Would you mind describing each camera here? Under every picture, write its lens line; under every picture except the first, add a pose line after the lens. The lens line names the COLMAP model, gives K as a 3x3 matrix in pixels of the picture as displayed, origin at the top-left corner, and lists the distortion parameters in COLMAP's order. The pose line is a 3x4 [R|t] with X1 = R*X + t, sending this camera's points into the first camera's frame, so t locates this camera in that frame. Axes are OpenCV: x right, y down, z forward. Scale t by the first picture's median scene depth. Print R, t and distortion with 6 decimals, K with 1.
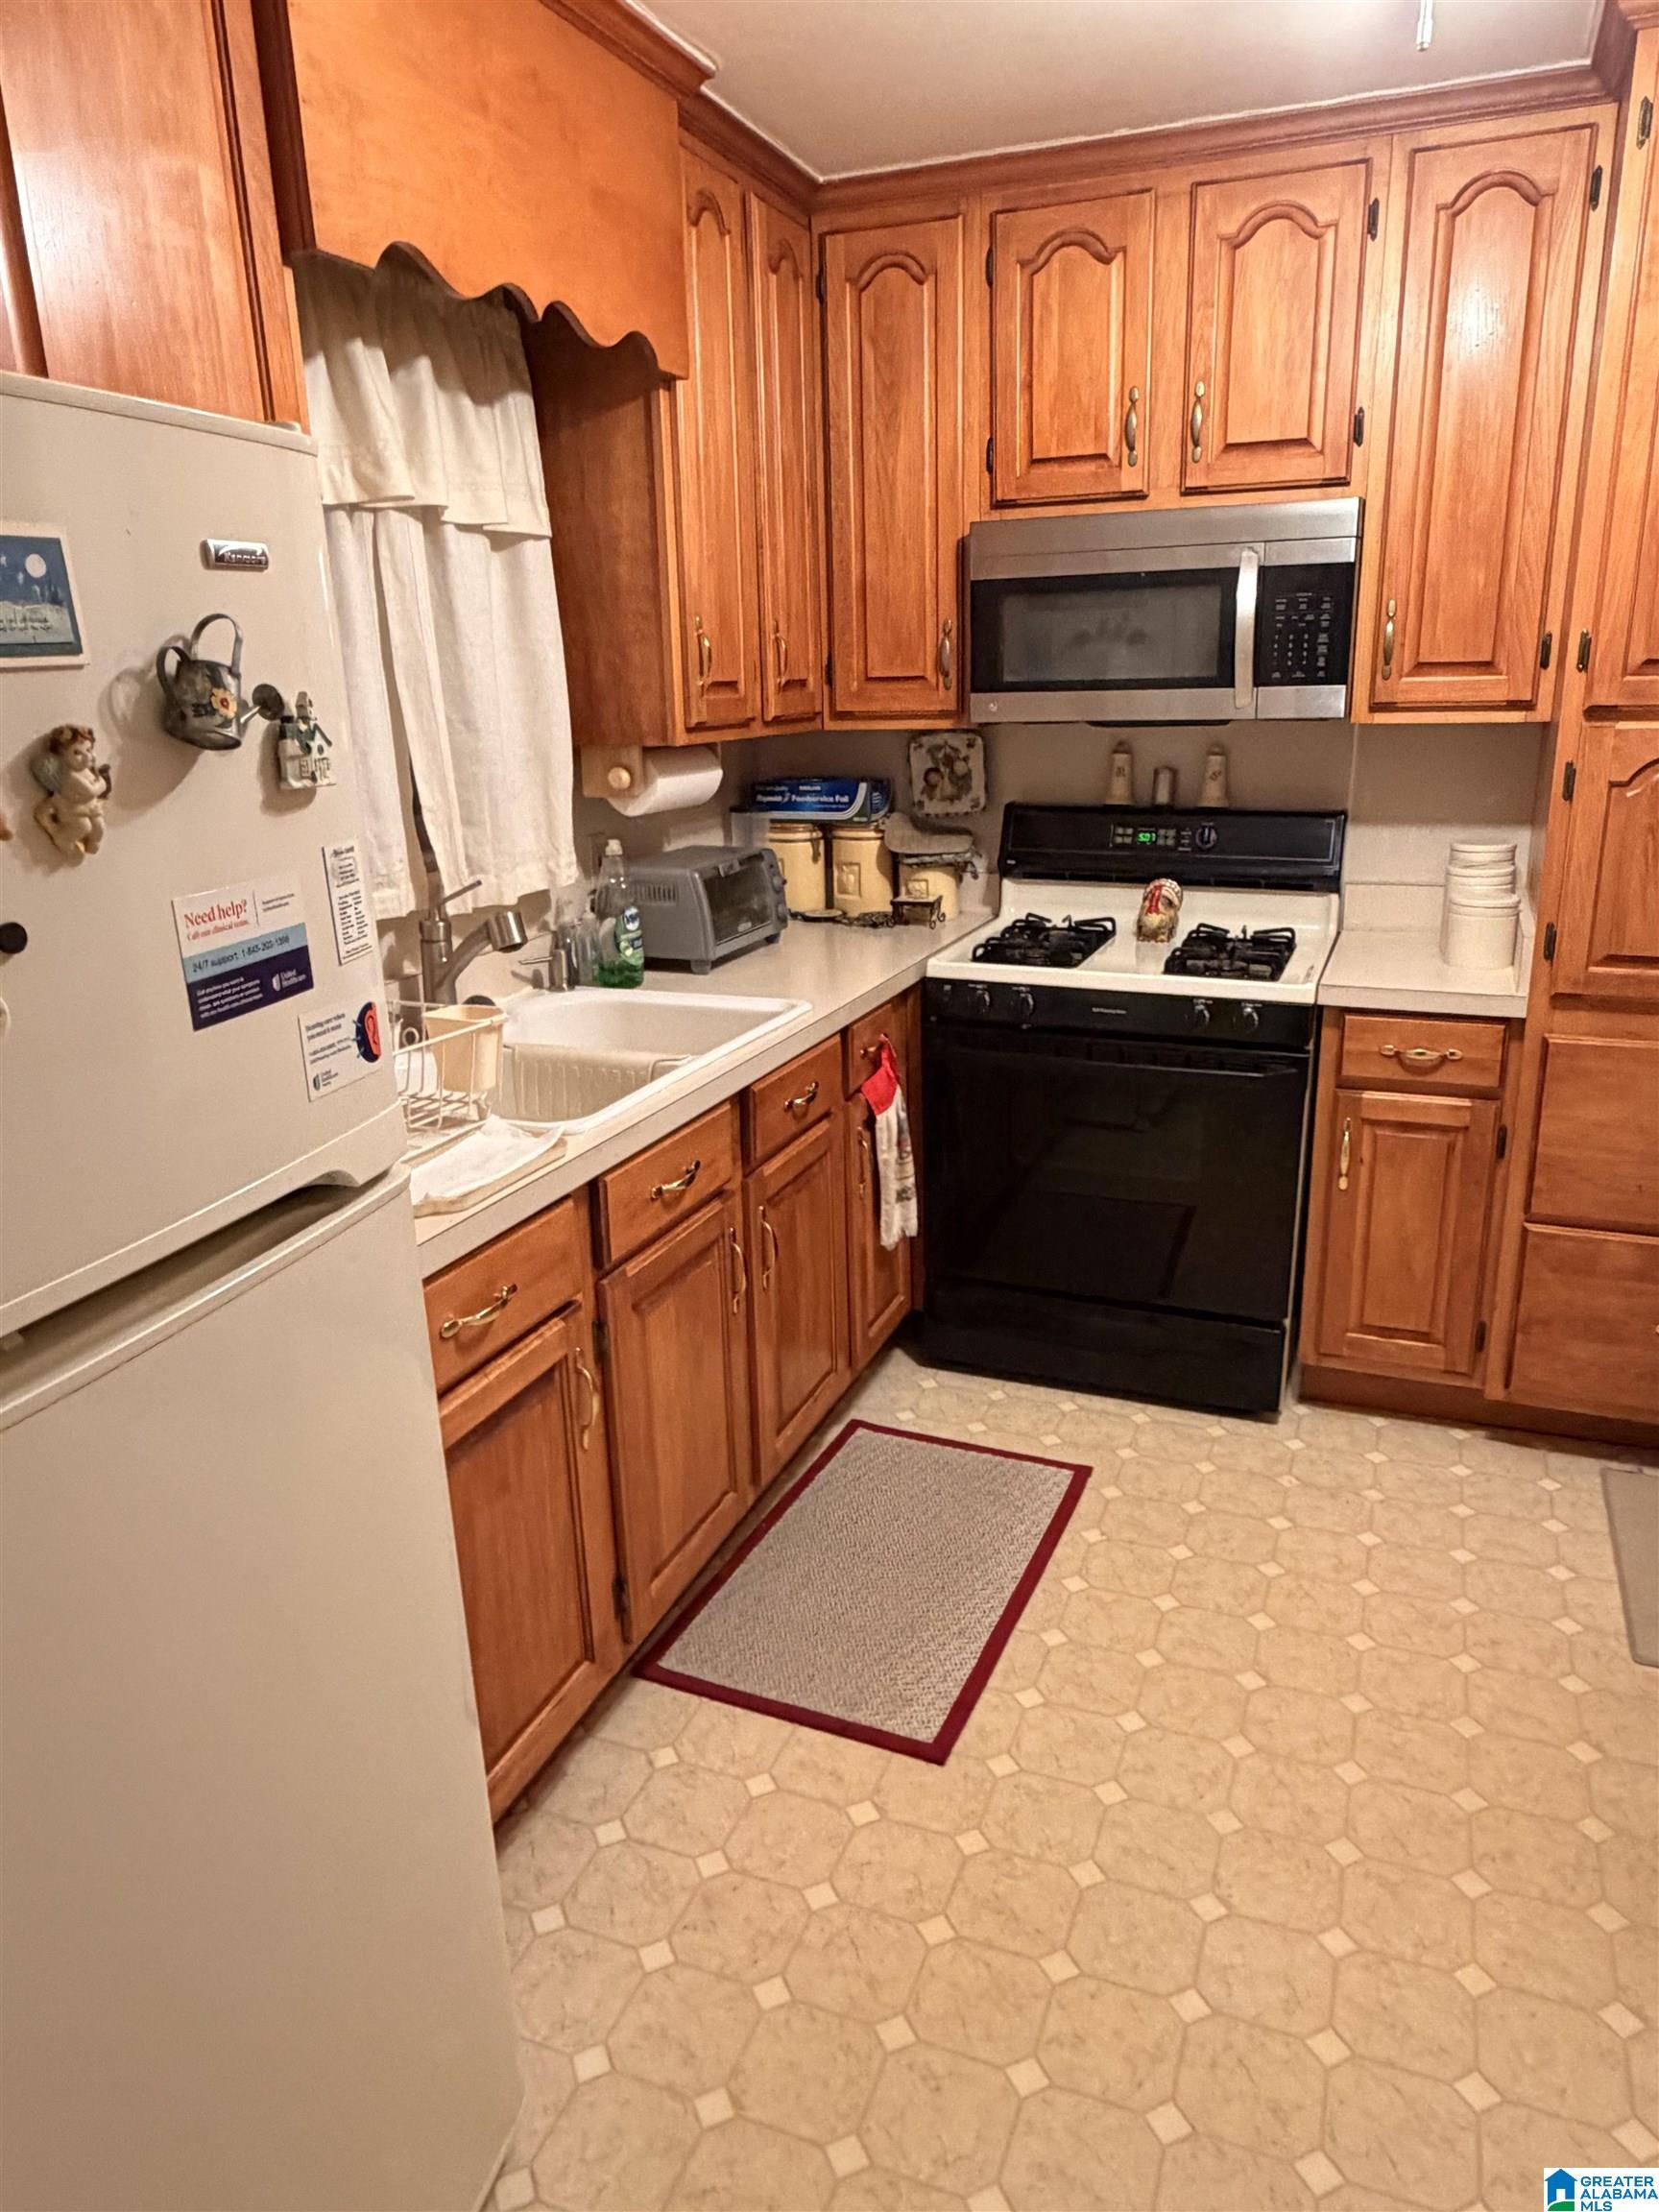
lens RADIAL K [[1475.7, 0, 835.6], [0, 1475.7, 1105.8], [0, 0, 1]] dist [0.004071, -0.002144]
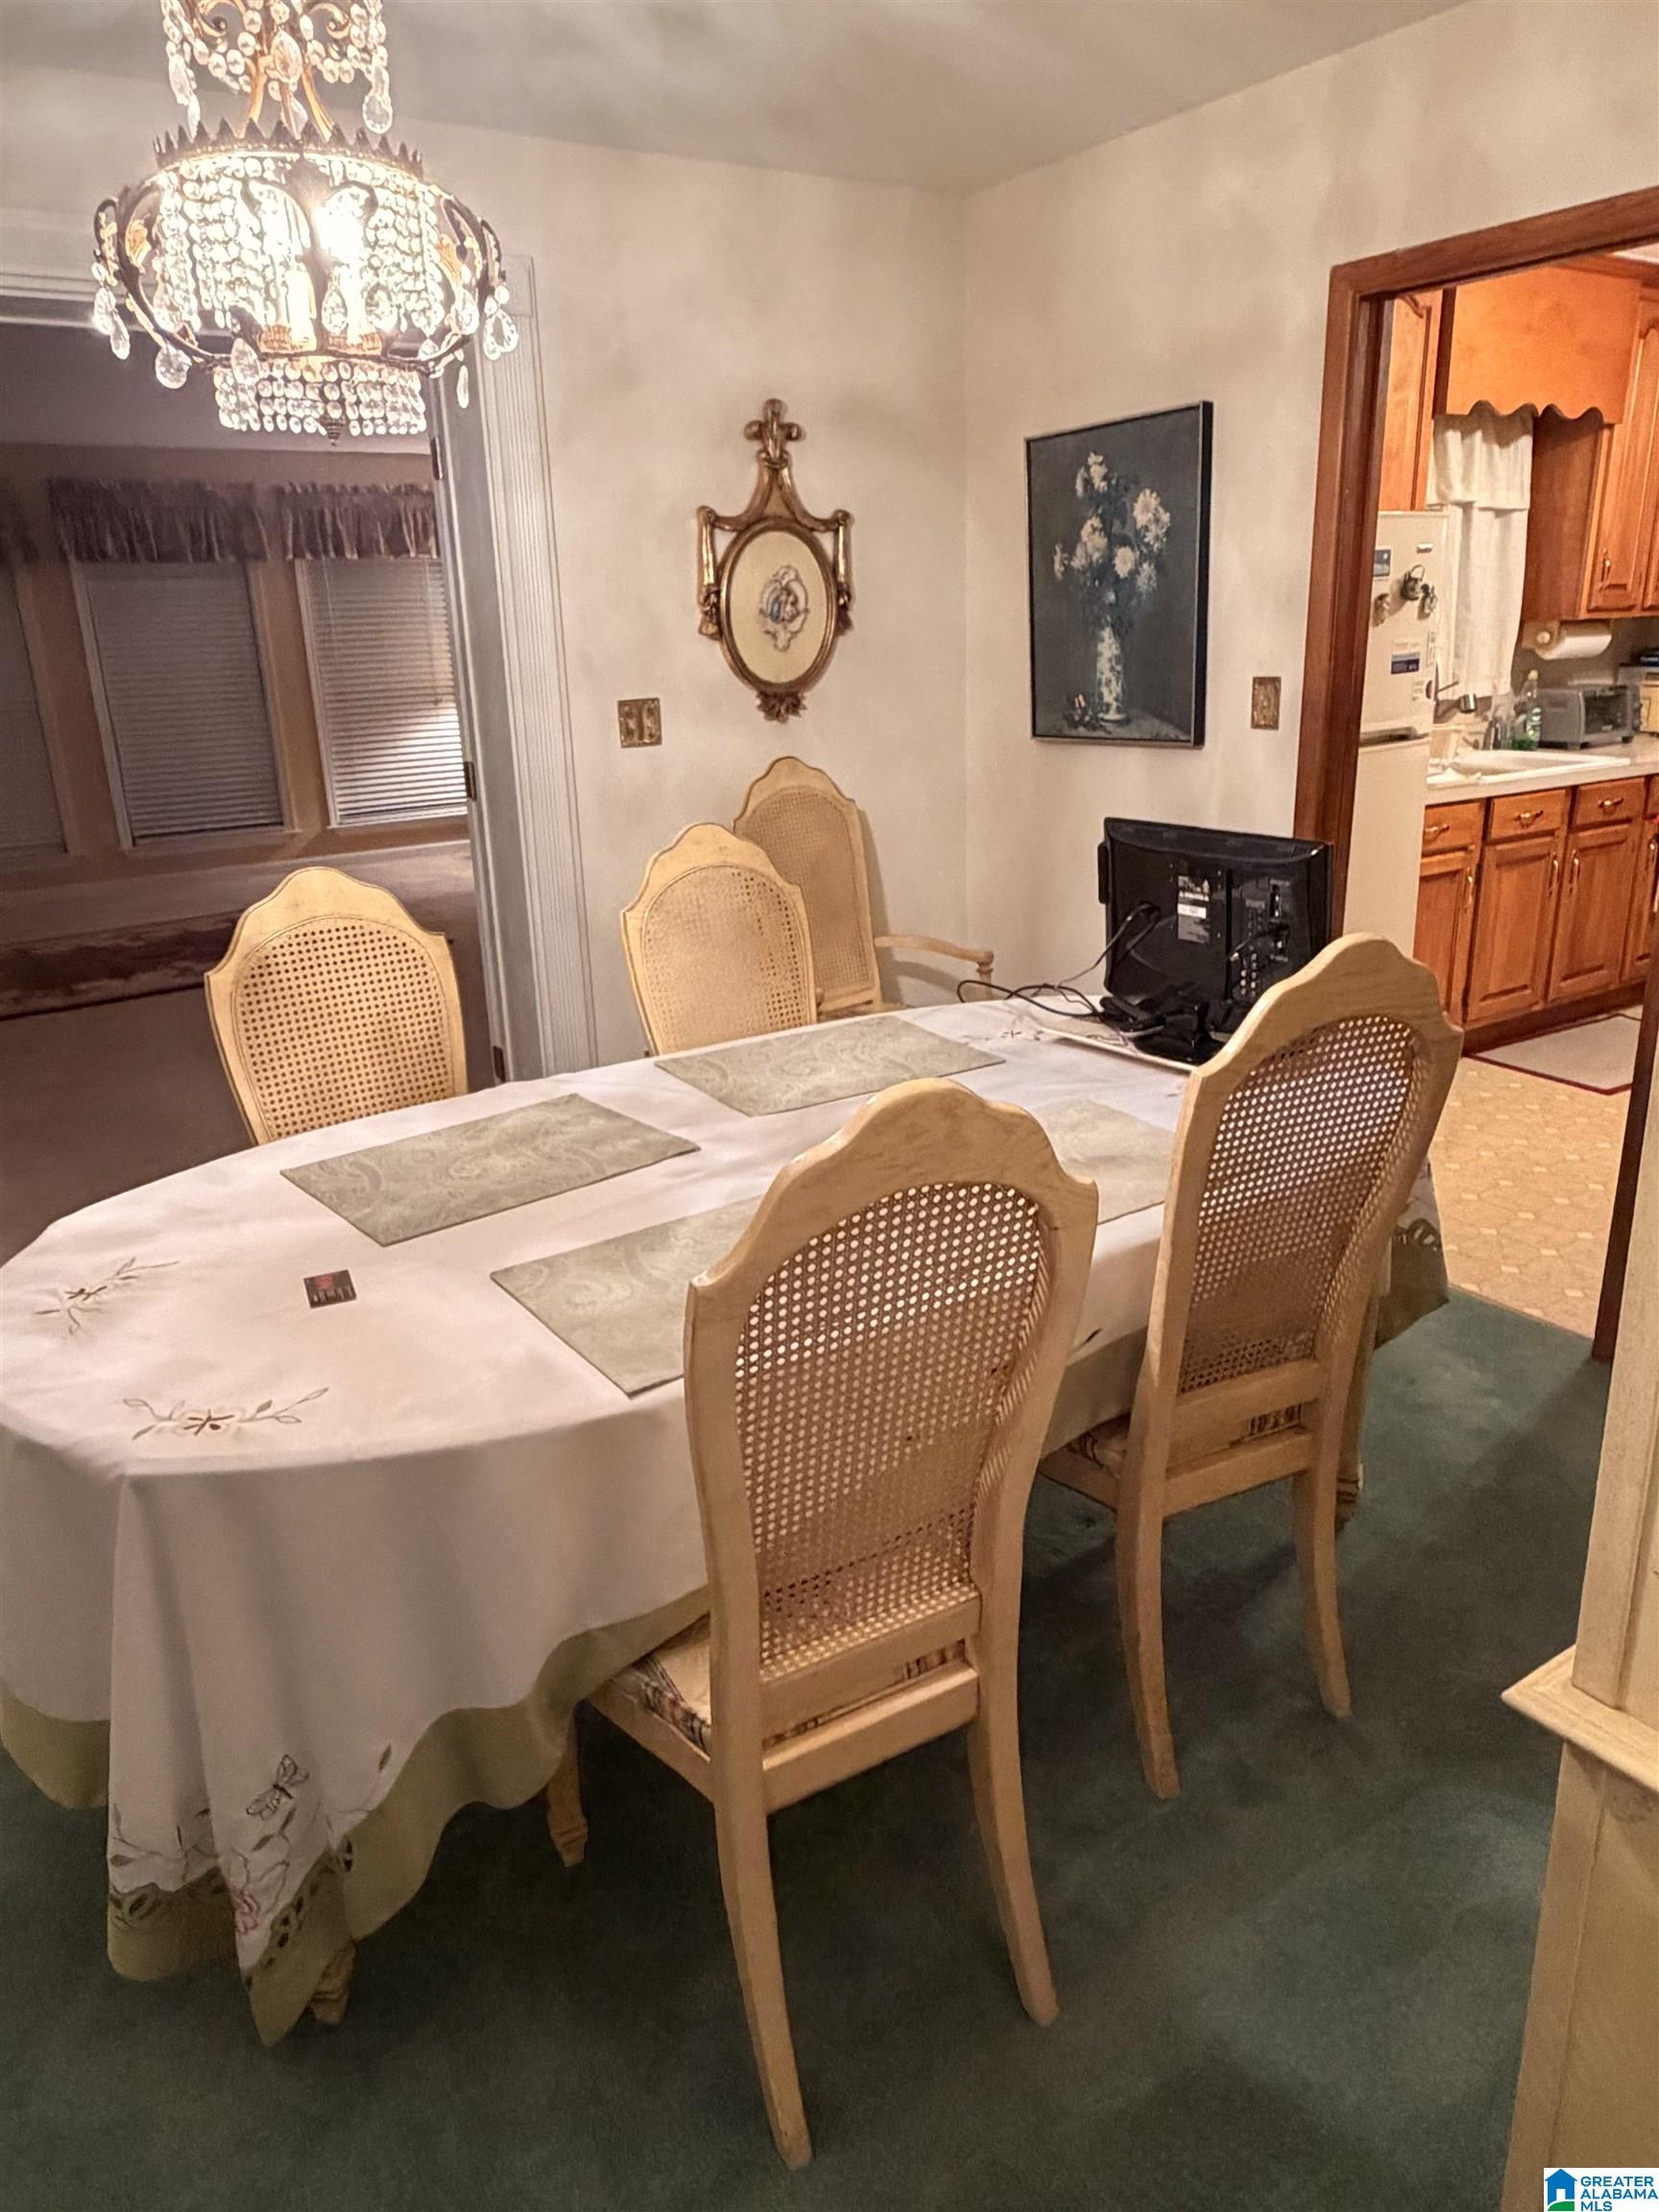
lens RADIAL K [[1475.7, 0, 833.8], [0, 1475.7, 1114.3], [0, 0, 1]] dist [0.004071, -0.002144]
pose [[0.823804, 0.180467, -0.537381, 0.239687], [-0.149041, 0.983574, 0.101832, 0.332590], [0.546931, -0.003798, 0.837169, -1.118460]]
